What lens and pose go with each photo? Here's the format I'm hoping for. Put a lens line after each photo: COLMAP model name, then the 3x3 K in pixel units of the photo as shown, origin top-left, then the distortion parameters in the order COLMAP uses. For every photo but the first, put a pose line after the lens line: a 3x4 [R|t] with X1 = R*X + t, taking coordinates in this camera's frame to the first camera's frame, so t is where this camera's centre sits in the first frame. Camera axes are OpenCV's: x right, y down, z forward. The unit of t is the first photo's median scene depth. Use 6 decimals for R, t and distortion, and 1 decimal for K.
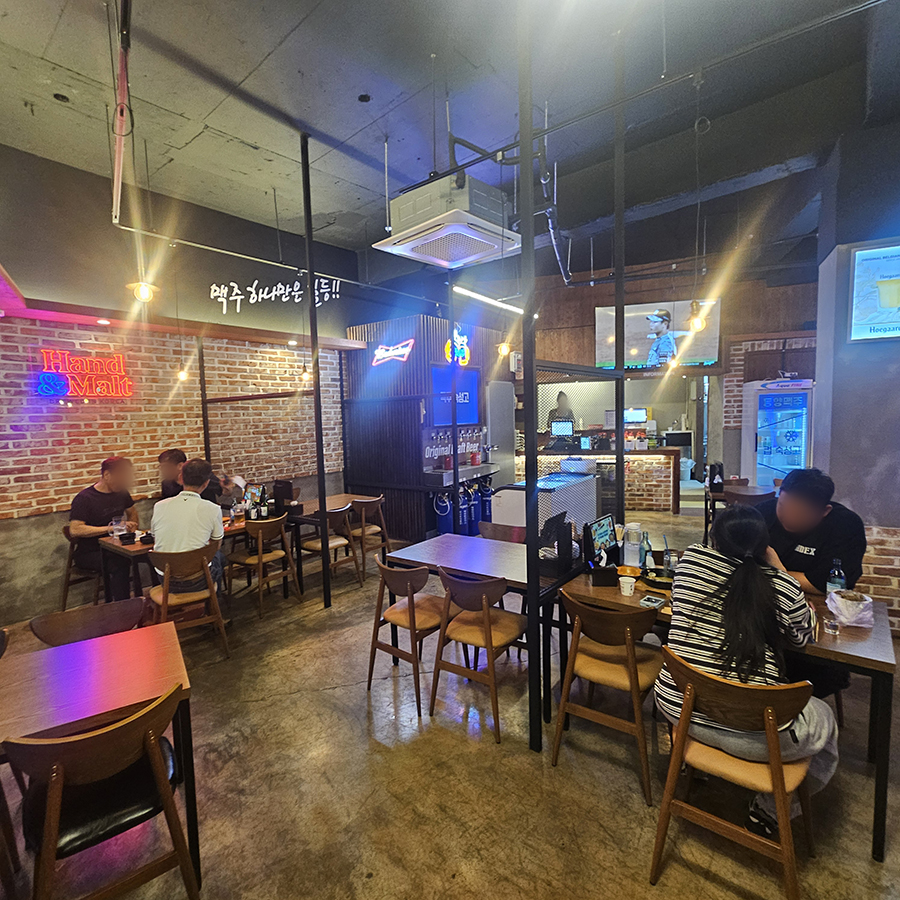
lens RADIAL K [[495.6, 0, 440.2], [0, 495.6, 451.1], [0, 0, 1]] dist [0.001588, 0.000348]
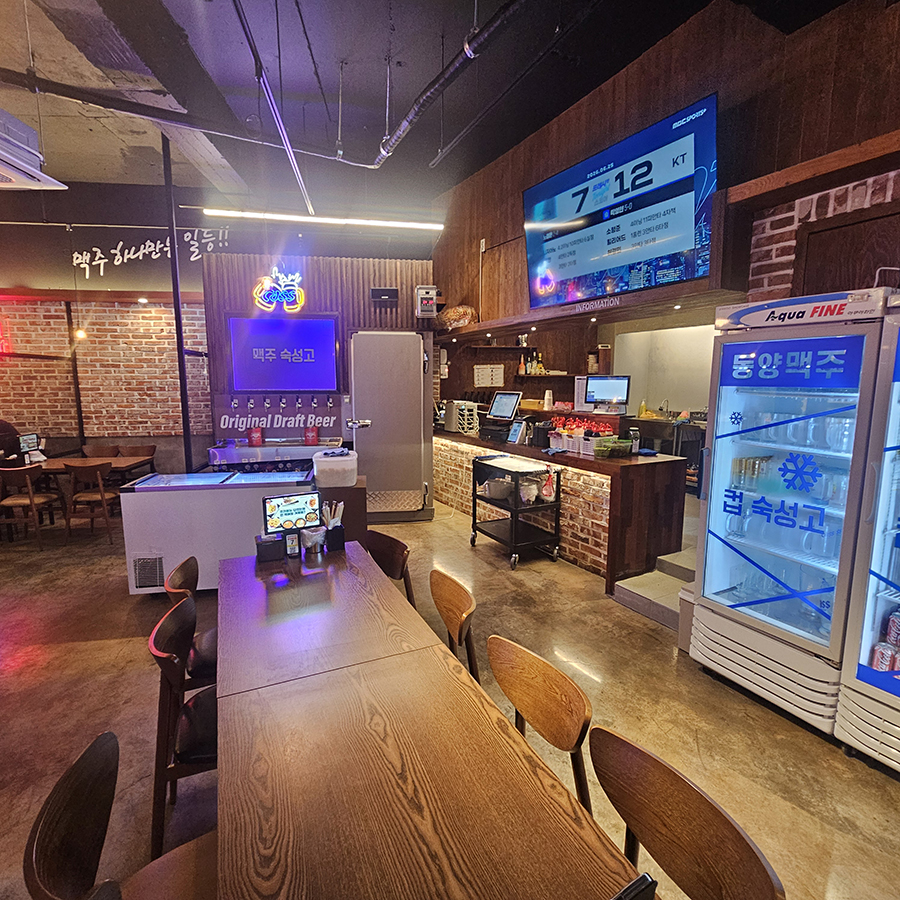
lens RADIAL K [[495.6, 0, 440.2], [0, 495.6, 451.1], [0, 0, 1]] dist [0.001588, 0.000348]
pose [[0.721087, 0.128124, -0.680895, 0.972201], [-0.073305, 0.991345, 0.108909, -0.079387], [0.688955, -0.028620, 0.724239, 0.770840]]
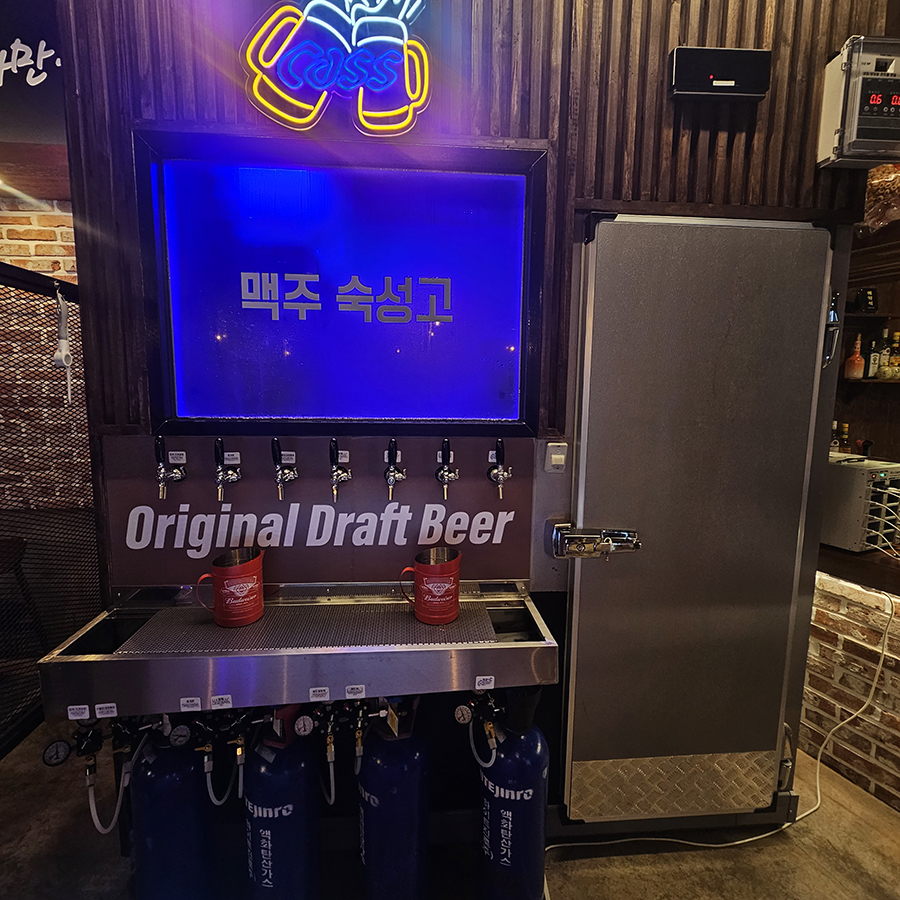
lens RADIAL K [[497.3, 0, 439.3], [0, 497.3, 447.1], [0, 0, 1]] dist [0.001942, 0.000372]
pose [[0.672077, 0.127809, -0.729367, 0.292190], [-0.086993, 0.991799, 0.093636, -0.085846], [0.735353, 0.000519, 0.677684, 1.128835]]
